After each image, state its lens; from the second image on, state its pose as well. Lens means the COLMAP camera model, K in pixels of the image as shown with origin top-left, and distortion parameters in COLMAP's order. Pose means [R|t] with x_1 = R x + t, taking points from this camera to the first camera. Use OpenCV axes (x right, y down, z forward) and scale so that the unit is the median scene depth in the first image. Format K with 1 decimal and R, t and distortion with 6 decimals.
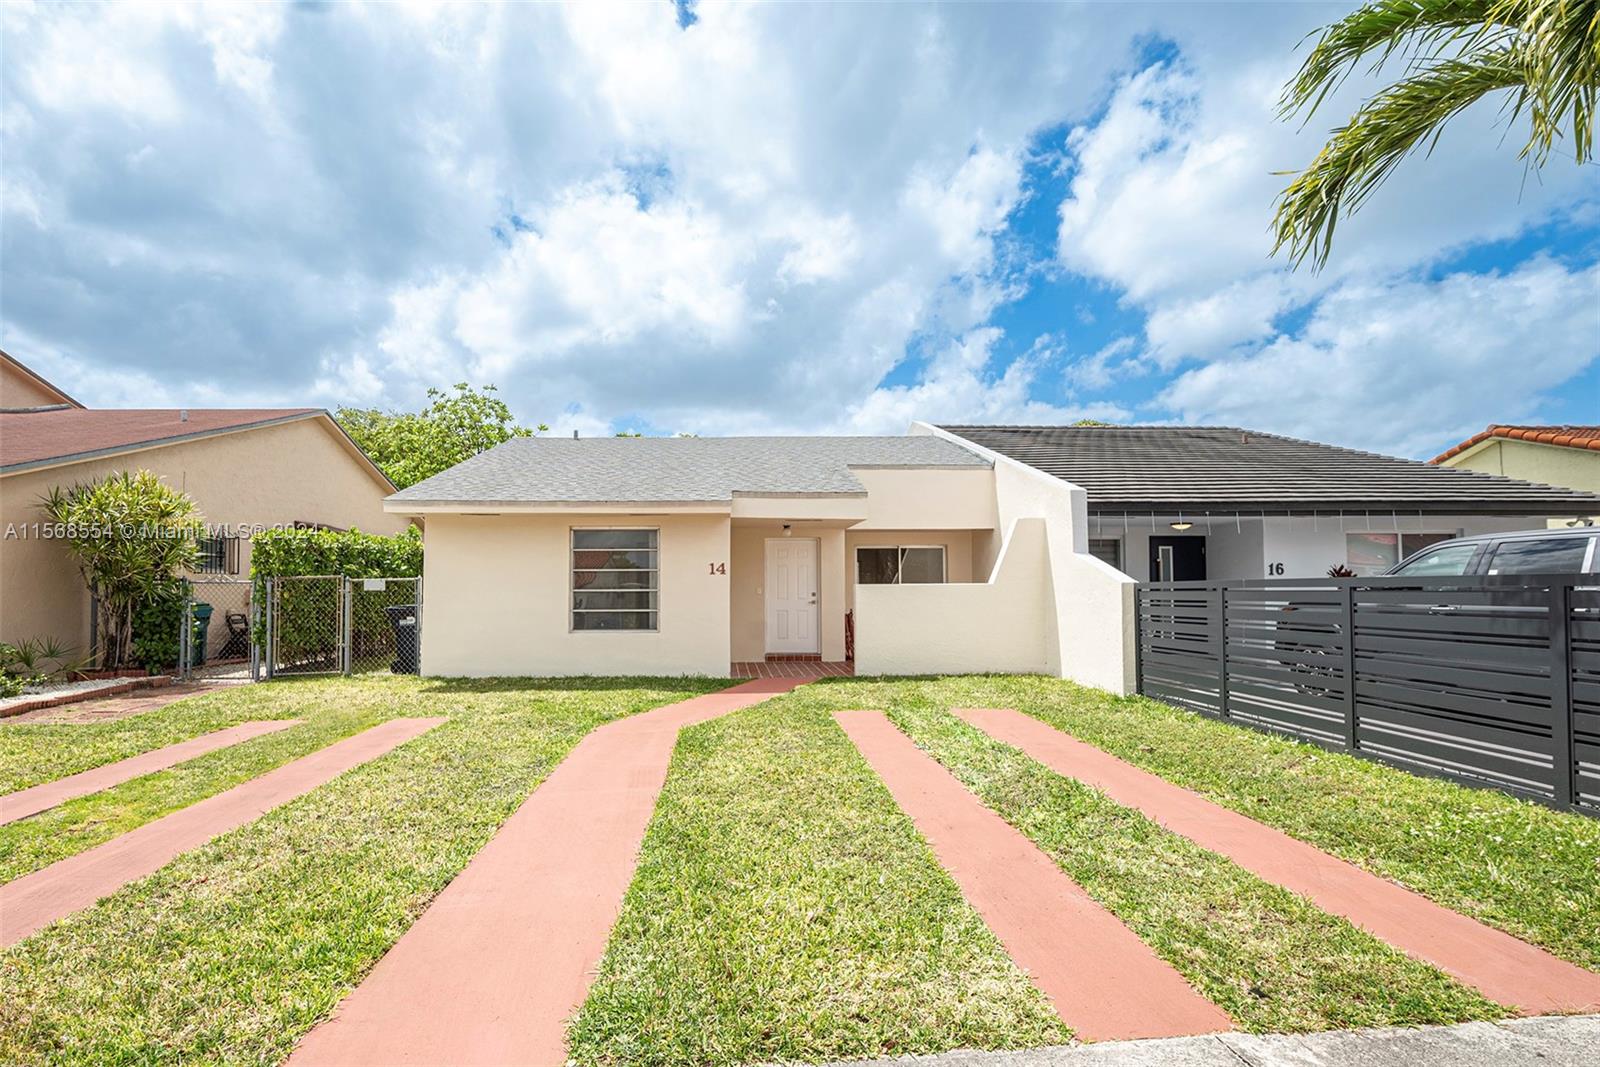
lens RADIAL K [[781.1, 0, 737.3], [0, 781.1, 577.6], [0, 0, 1]] dist [-0.010270, 0.004162]
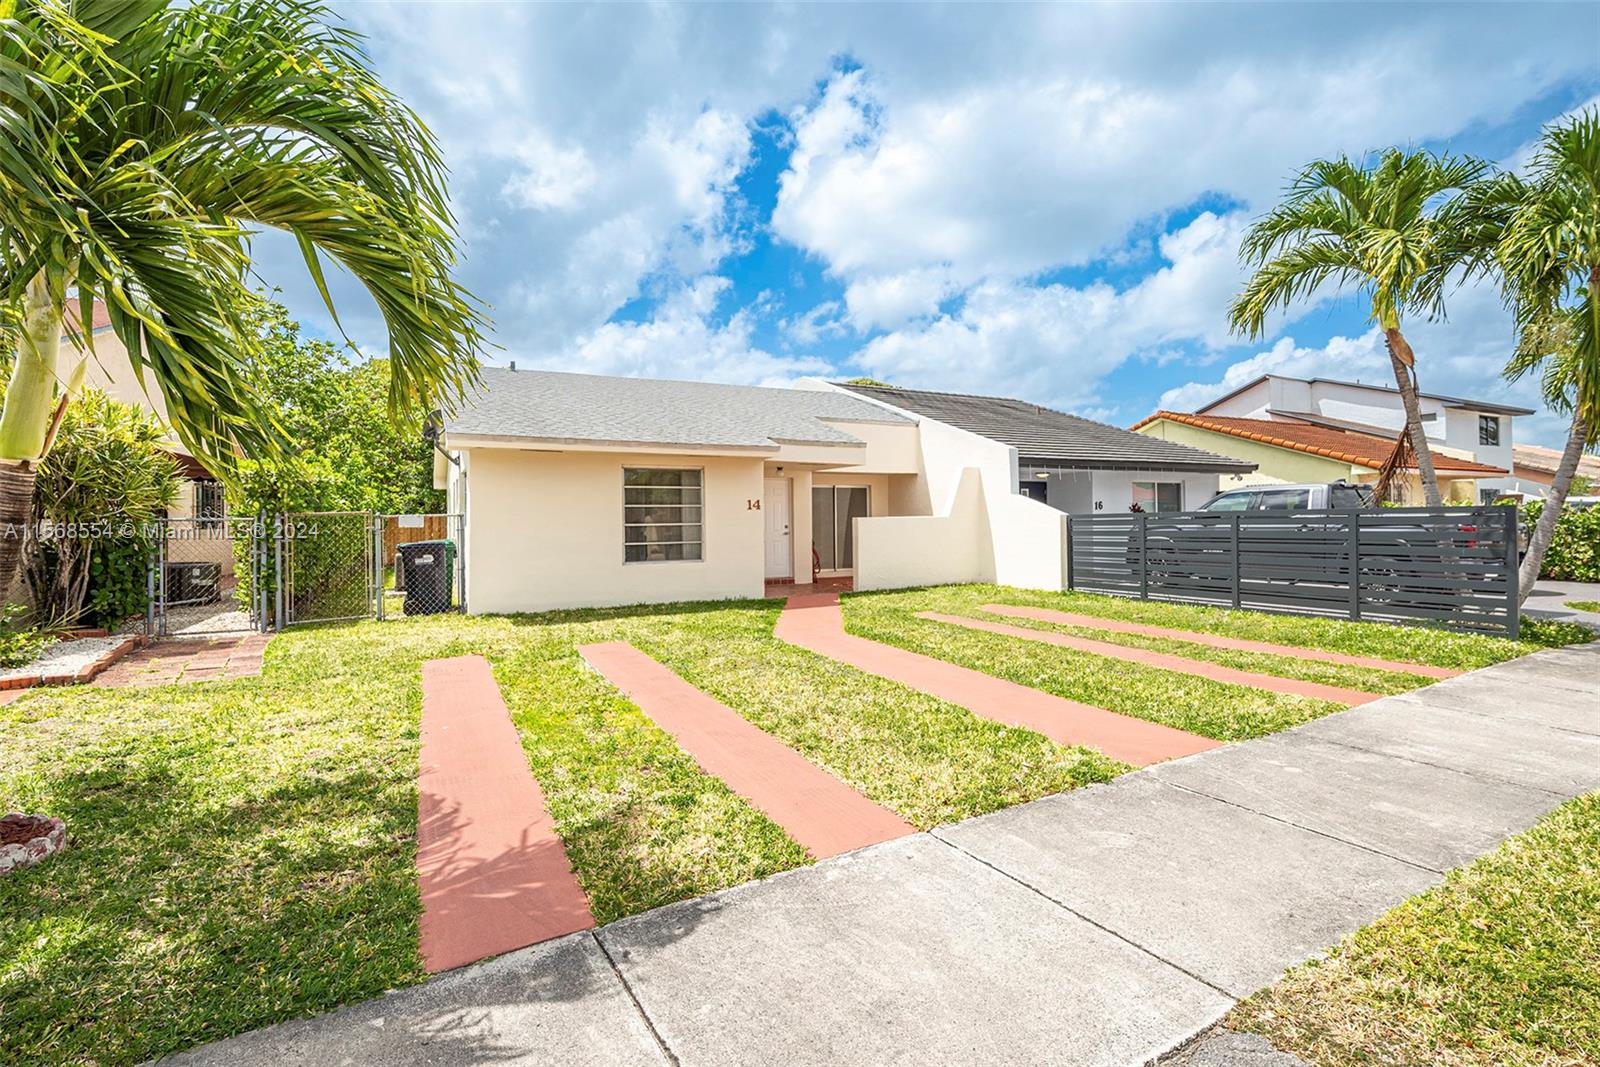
lens RADIAL K [[781.1, 0, 802.0], [0, 781.1, 525.9], [0, 0, 1]] dist [-0.010270, 0.004162]
pose [[0.887911, -0.011002, 0.459884, -0.408375], [0.002498, 0.999815, 0.019097, -0.001591], [-0.460009, -0.015808, 0.887774, -0.046516]]
